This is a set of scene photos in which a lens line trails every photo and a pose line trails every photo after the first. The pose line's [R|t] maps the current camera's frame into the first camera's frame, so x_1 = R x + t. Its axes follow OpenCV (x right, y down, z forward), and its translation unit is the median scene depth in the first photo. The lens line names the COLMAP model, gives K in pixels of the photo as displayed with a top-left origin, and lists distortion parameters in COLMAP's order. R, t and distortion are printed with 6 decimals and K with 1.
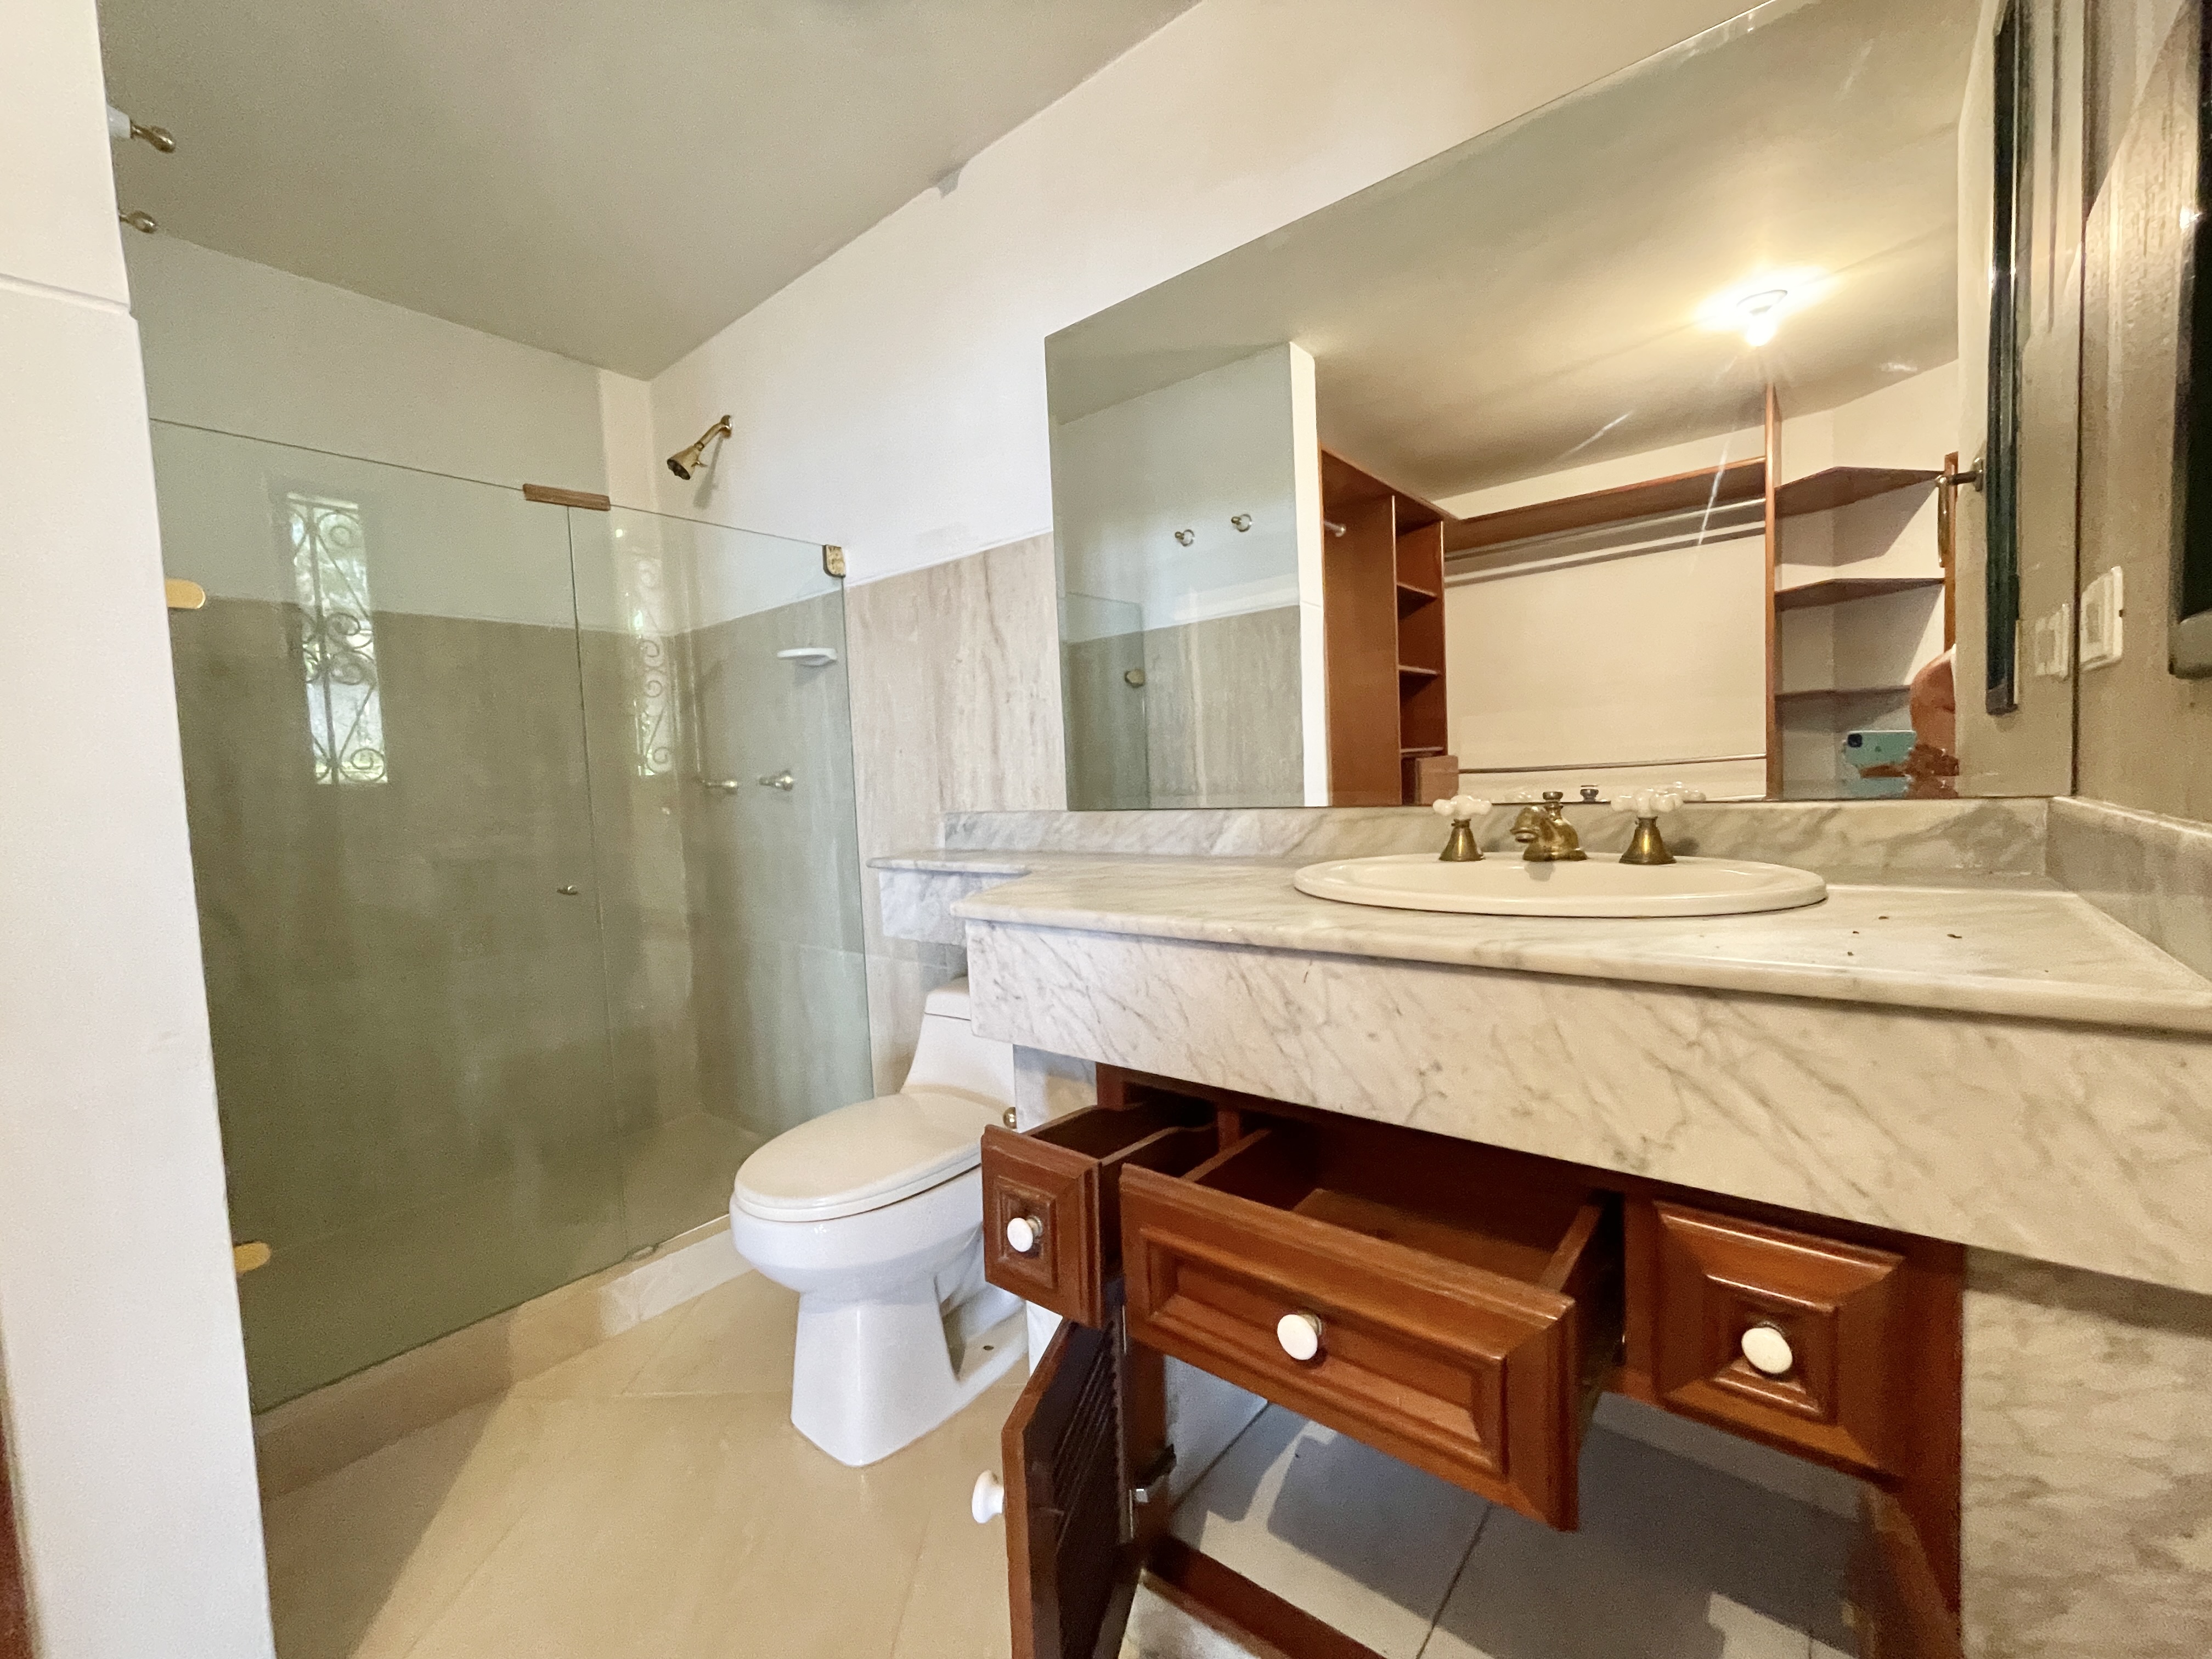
lens RADIAL K [[906.1, 0, 1109.2], [0, 906.1, 829.5], [0, 0, 1]] dist [-0.000995, 0.000147]
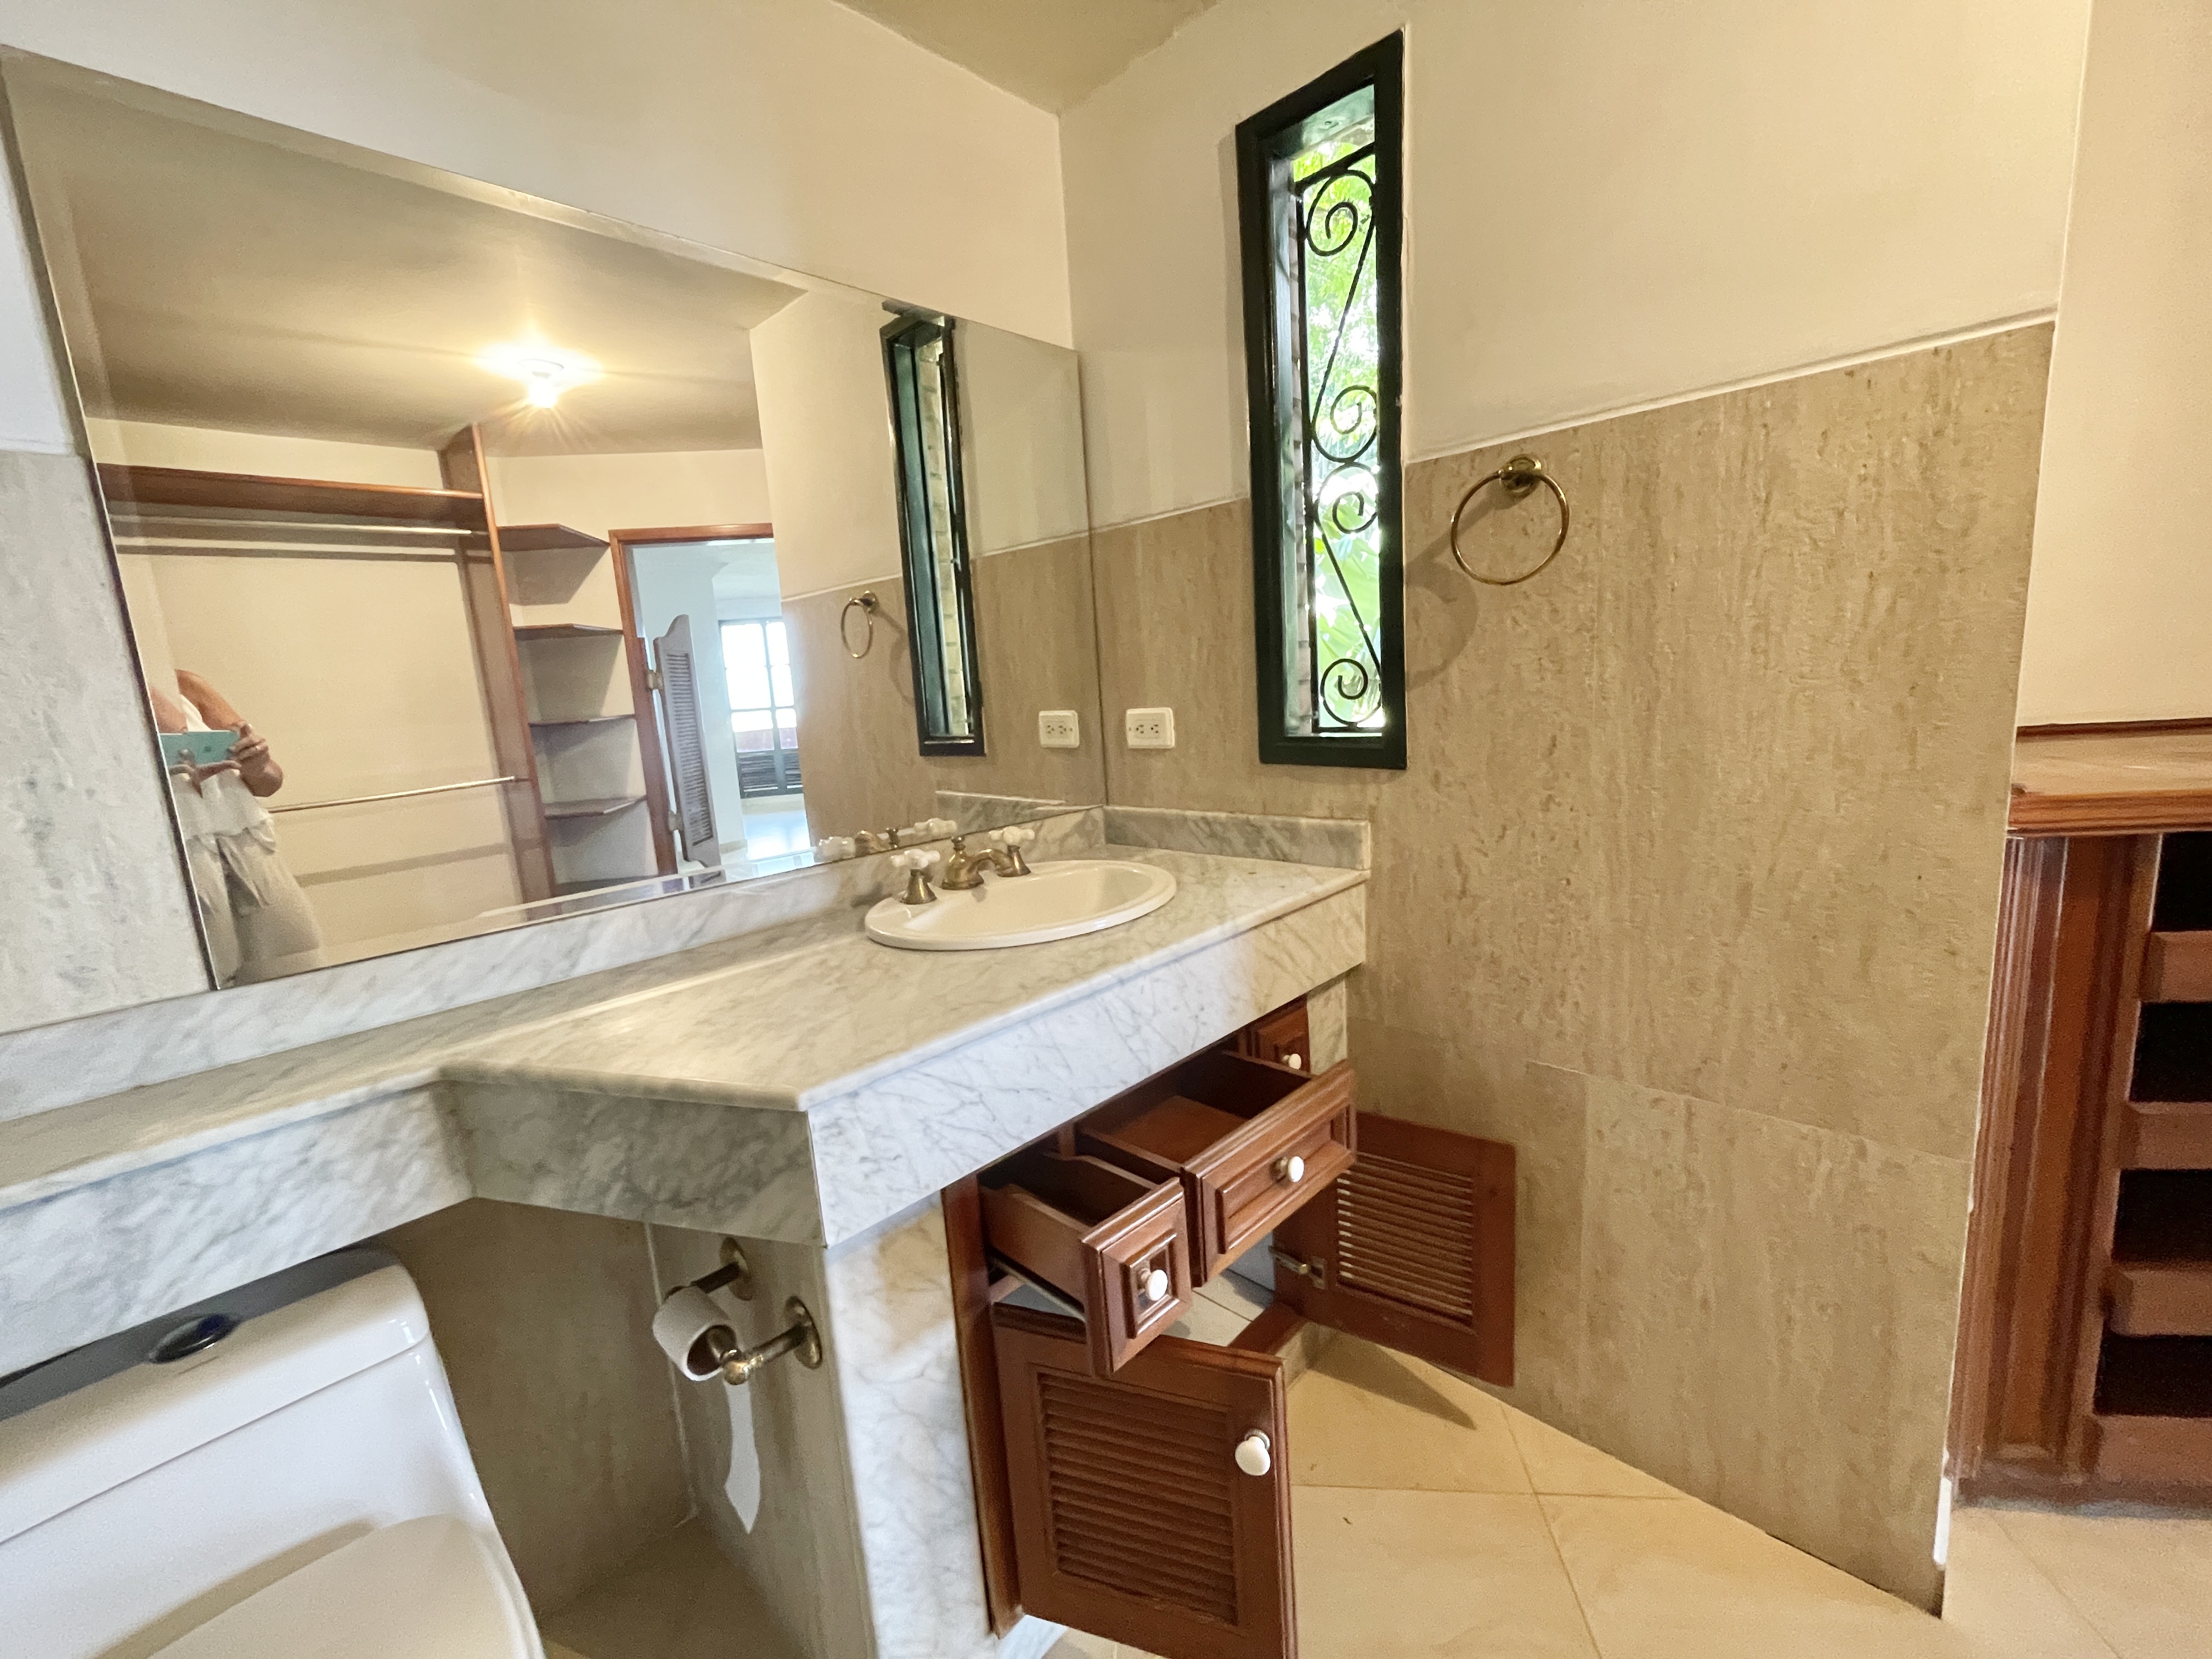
lens RADIAL K [[906.1, 0, 1109.6], [0, 906.1, 825.2], [0, 0, 1]] dist [-0.000995, 0.000147]
pose [[0.094140, -0.119764, 0.988329, -0.565036], [0.121026, 0.986752, 0.108045, -0.121440], [-0.988175, 0.109442, 0.107387, 0.429867]]
